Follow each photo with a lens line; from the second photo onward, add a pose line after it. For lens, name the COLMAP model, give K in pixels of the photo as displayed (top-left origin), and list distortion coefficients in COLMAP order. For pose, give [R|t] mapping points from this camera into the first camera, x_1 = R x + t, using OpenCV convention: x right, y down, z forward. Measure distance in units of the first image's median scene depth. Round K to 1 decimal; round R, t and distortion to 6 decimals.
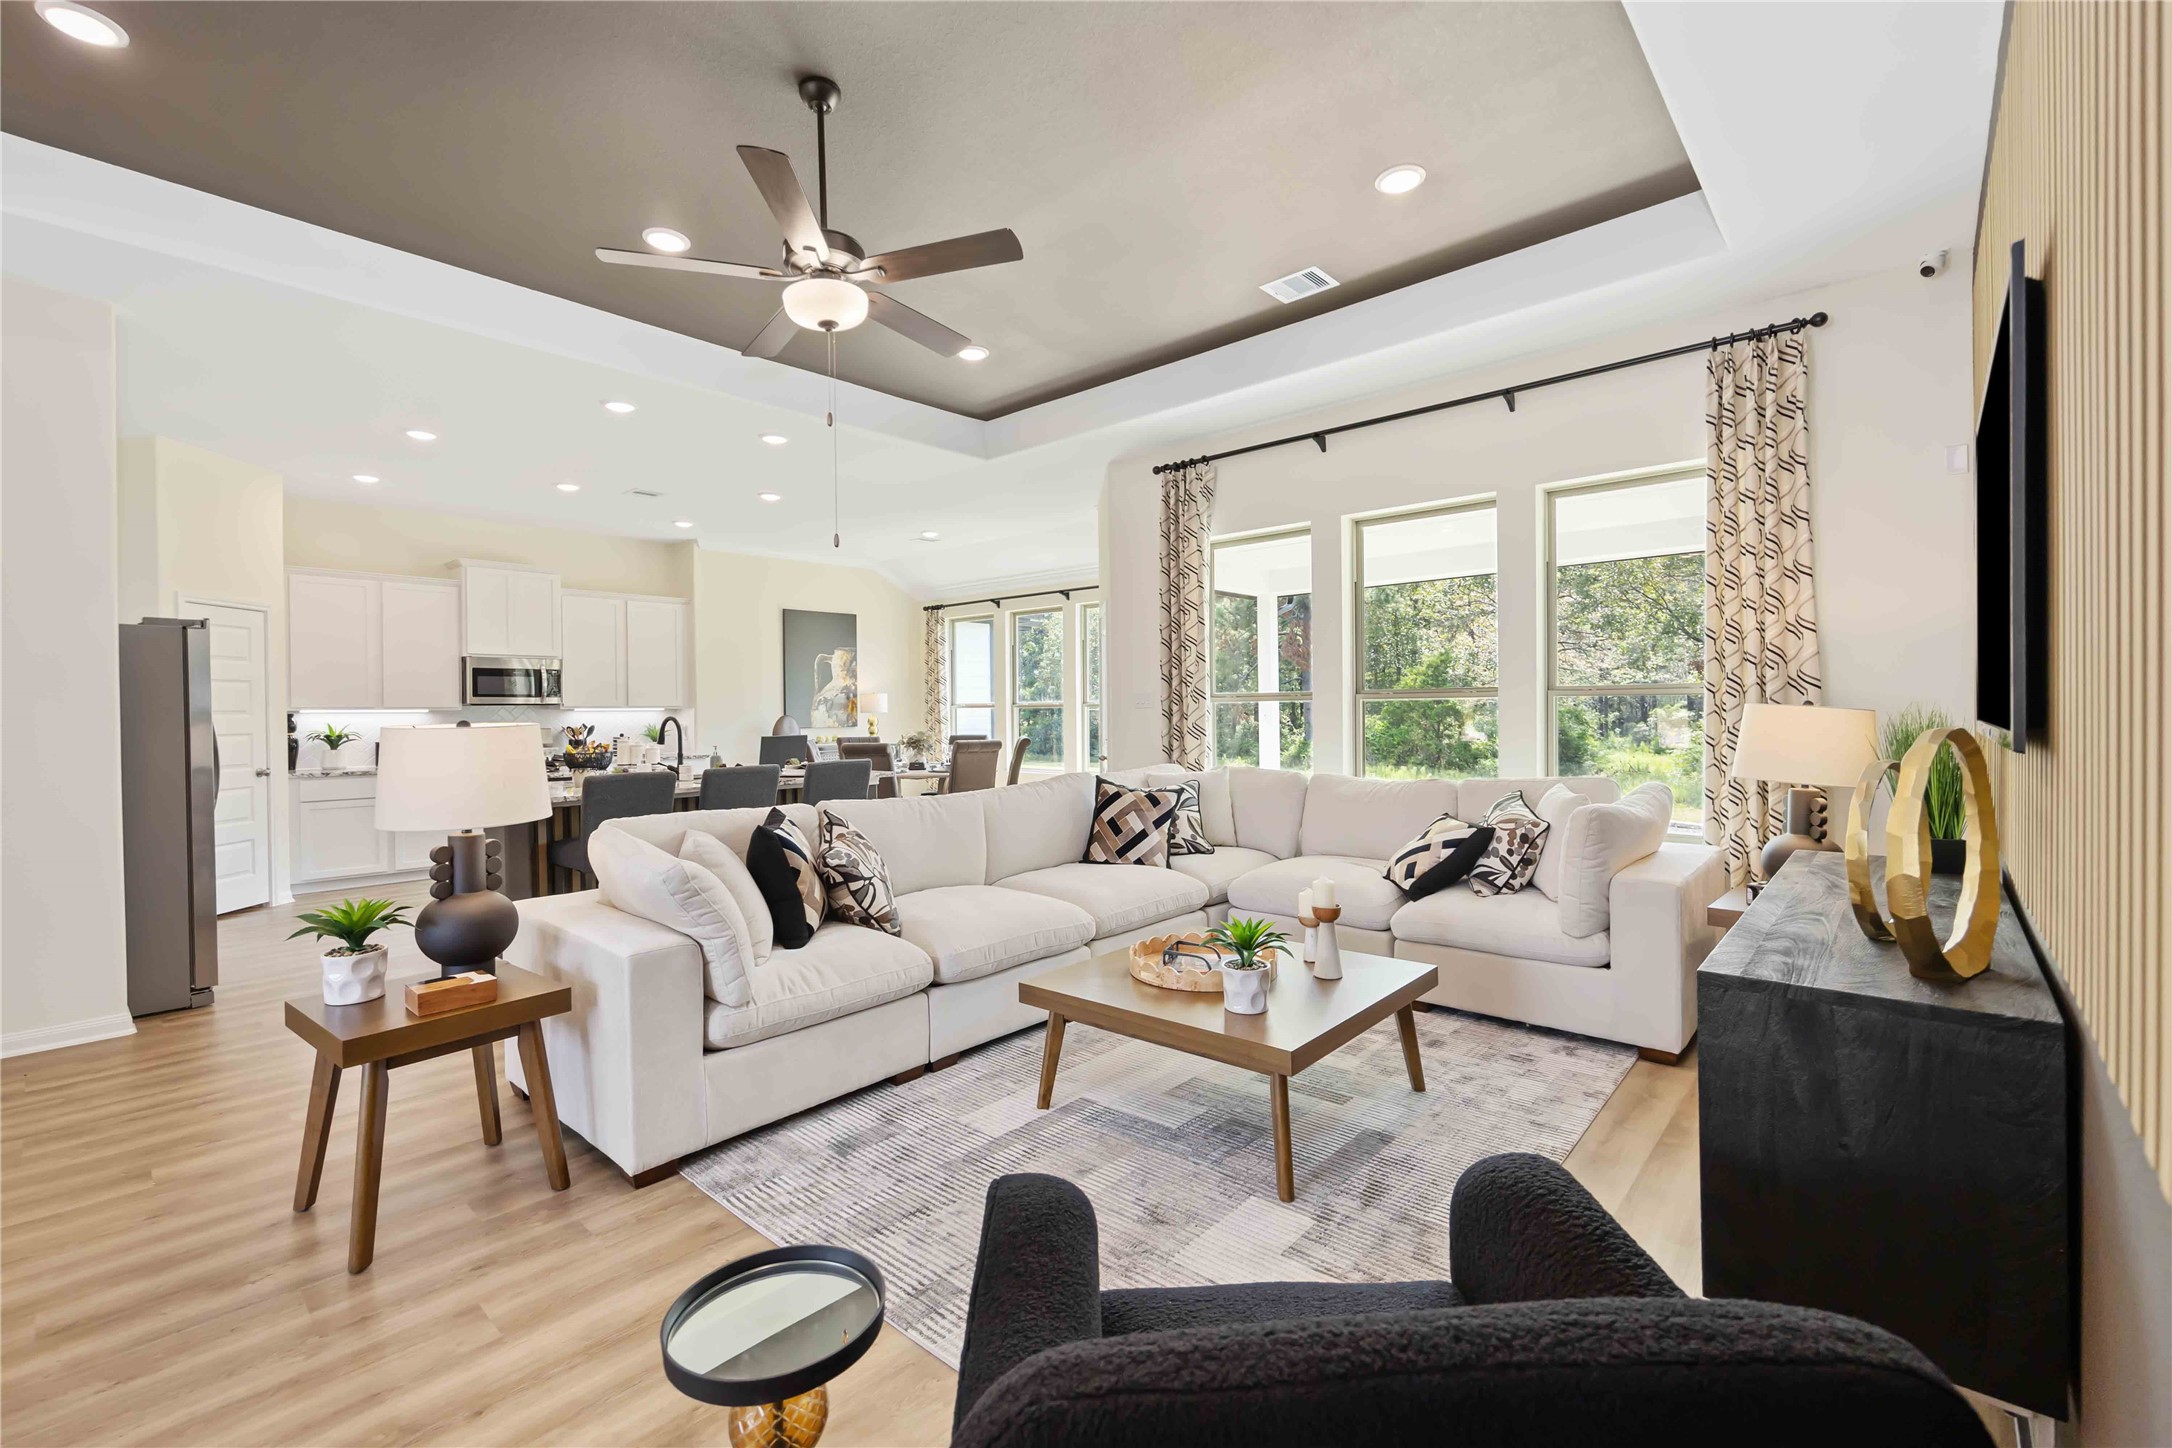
lens RADIAL K [[916.8, 0, 1095.9], [0, 916.8, 726.8], [0, 0, 1]] dist [-0.004906, 0.001496]
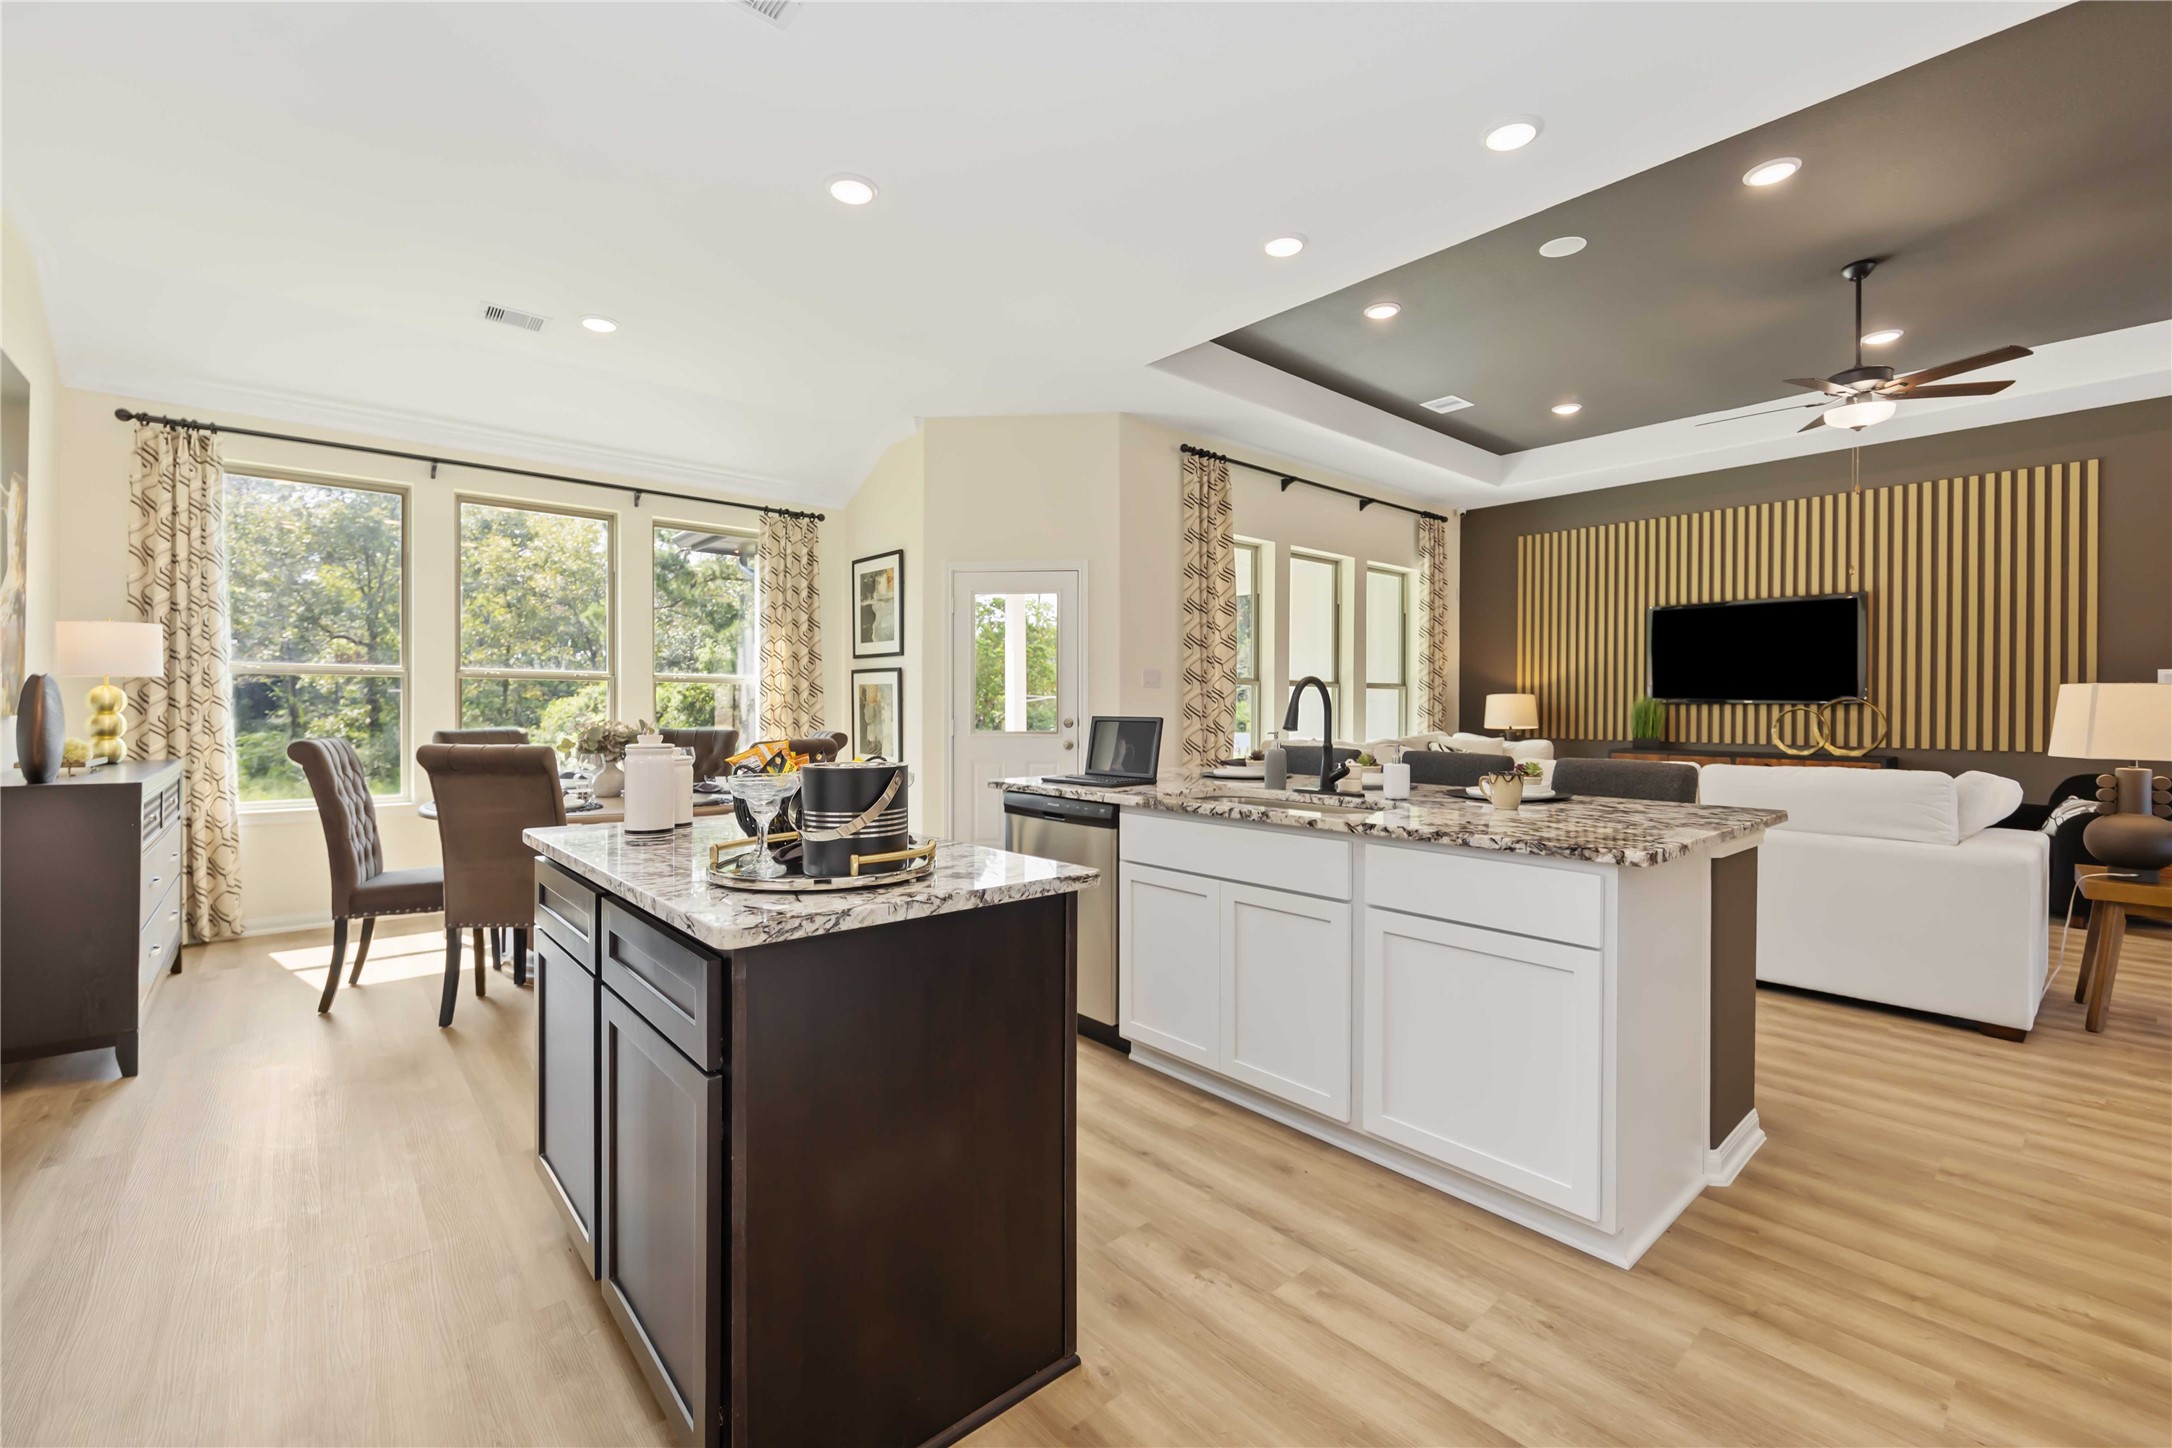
lens RADIAL K [[916.8, 0, 1085.1], [0, 916.8, 710.2], [0, 0, 1]] dist [-0.004906, 0.001496]
pose [[0.126314, 0.005503, 0.991975, -1.029453], [0.014498, 0.999868, -0.007392, 0.010353], [-0.991884, 0.015315, 0.126218, 1.095565]]
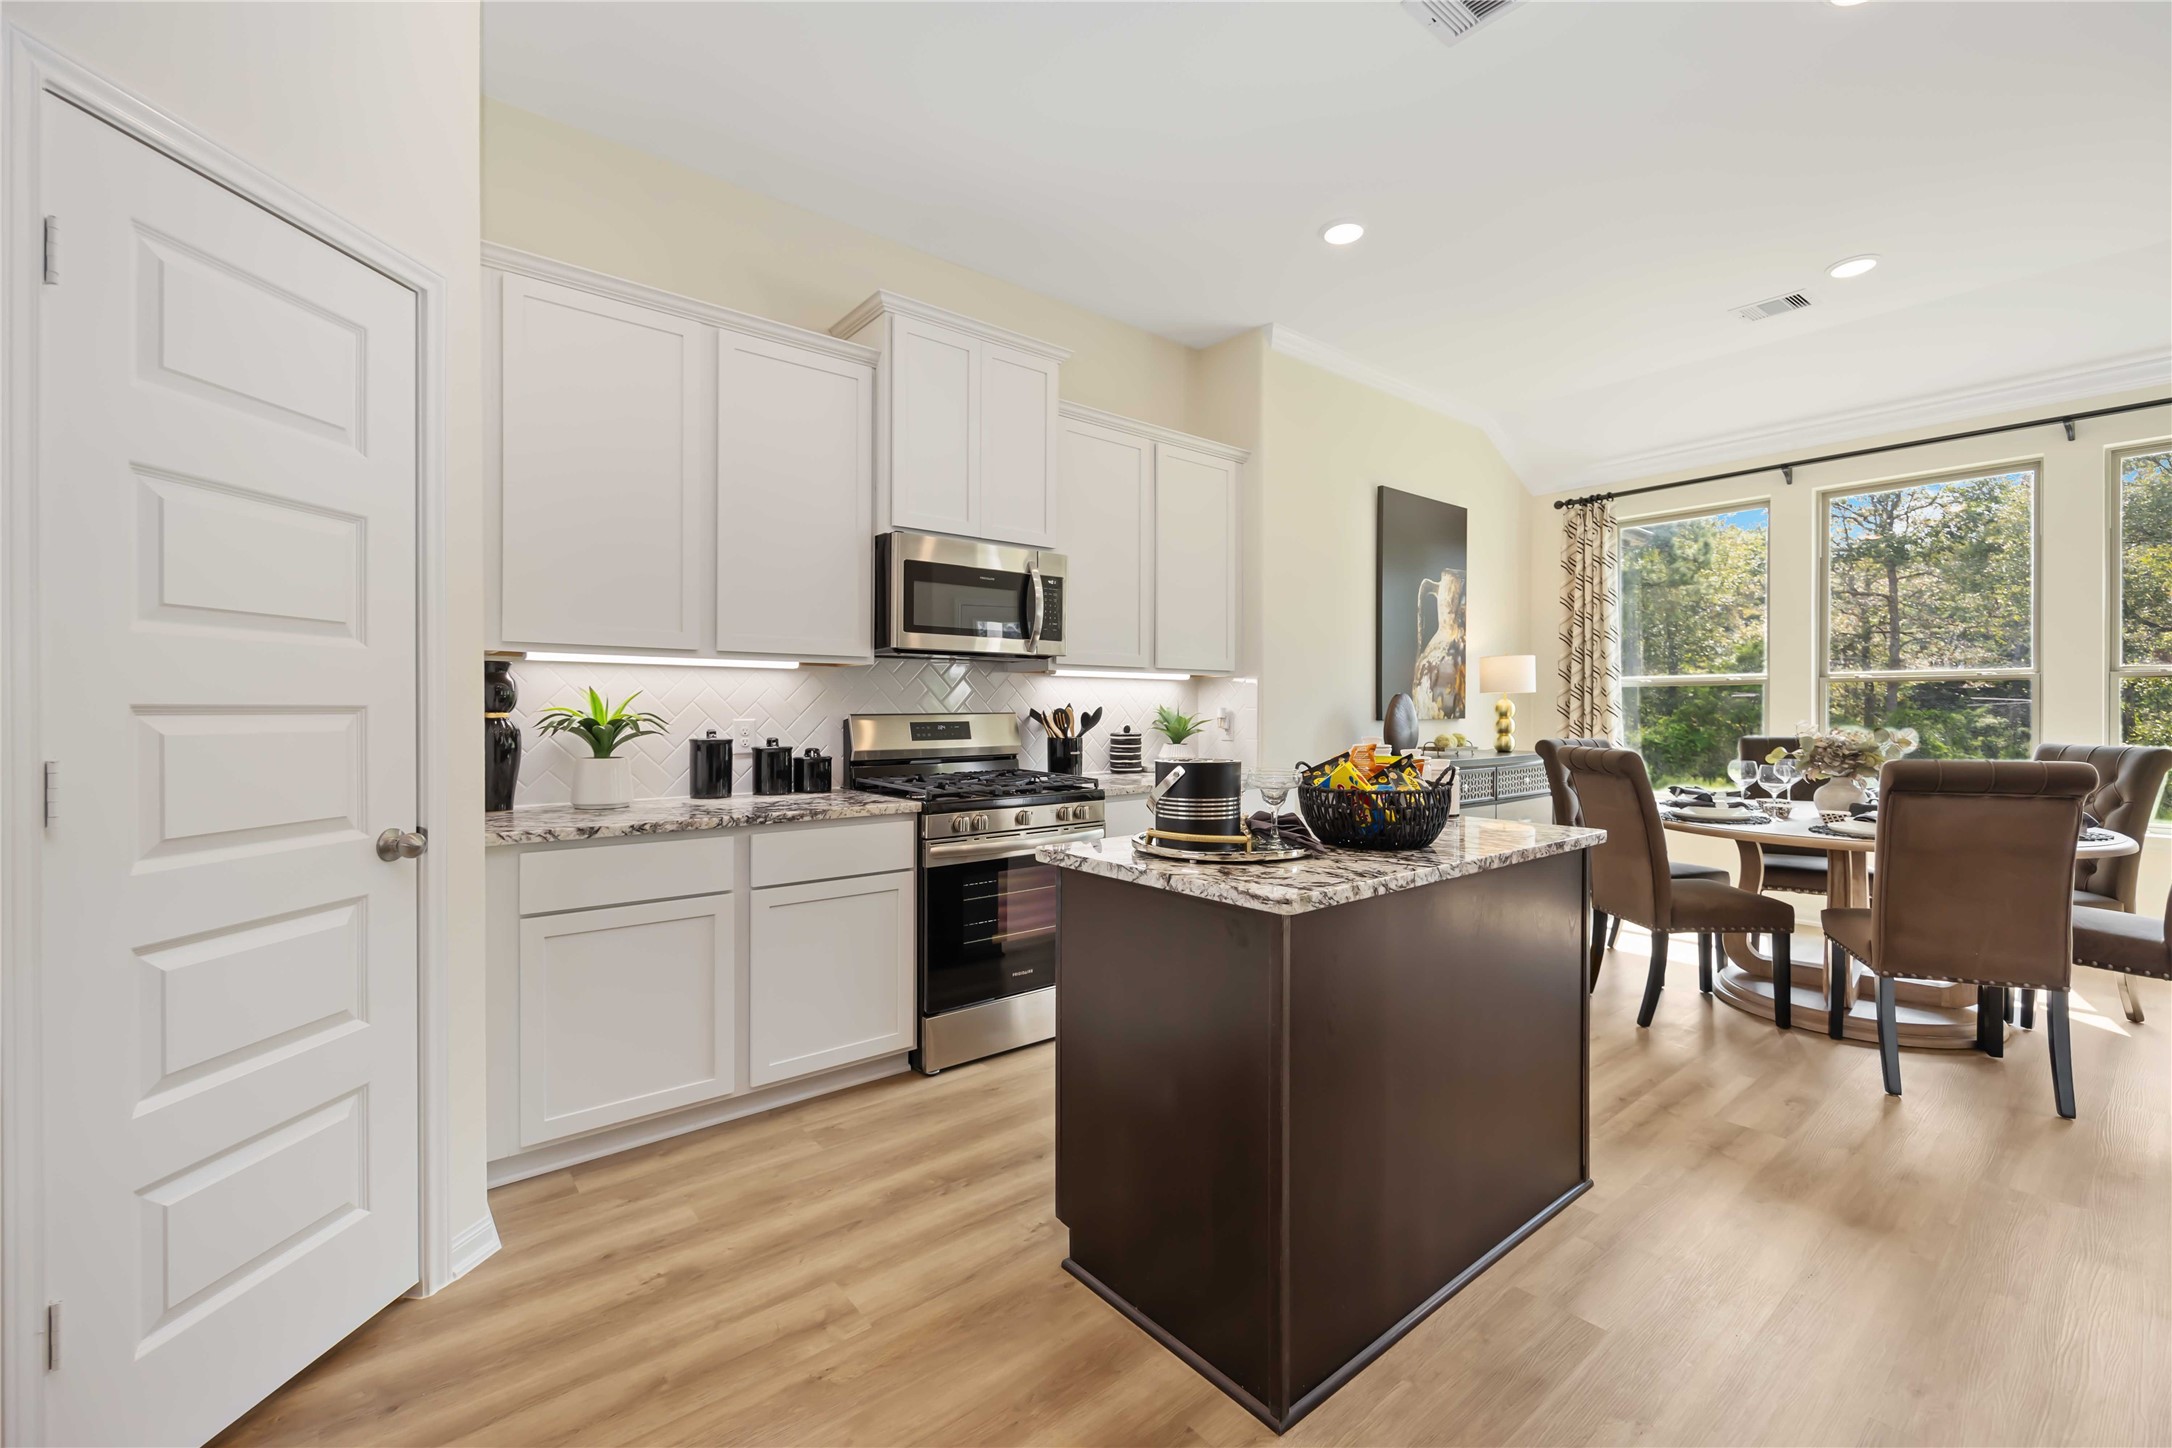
lens RADIAL K [[905.8, 0, 1083.6], [0, 905.8, 712.9], [0, 0, 1]] dist [-0.003469, 0.000302]
pose [[0.986407, 0.009206, -0.164063, -0.744454], [-0.011879, 0.999812, -0.015313, 0.011873], [0.163891, 0.017054, 0.986331, 0.857407]]
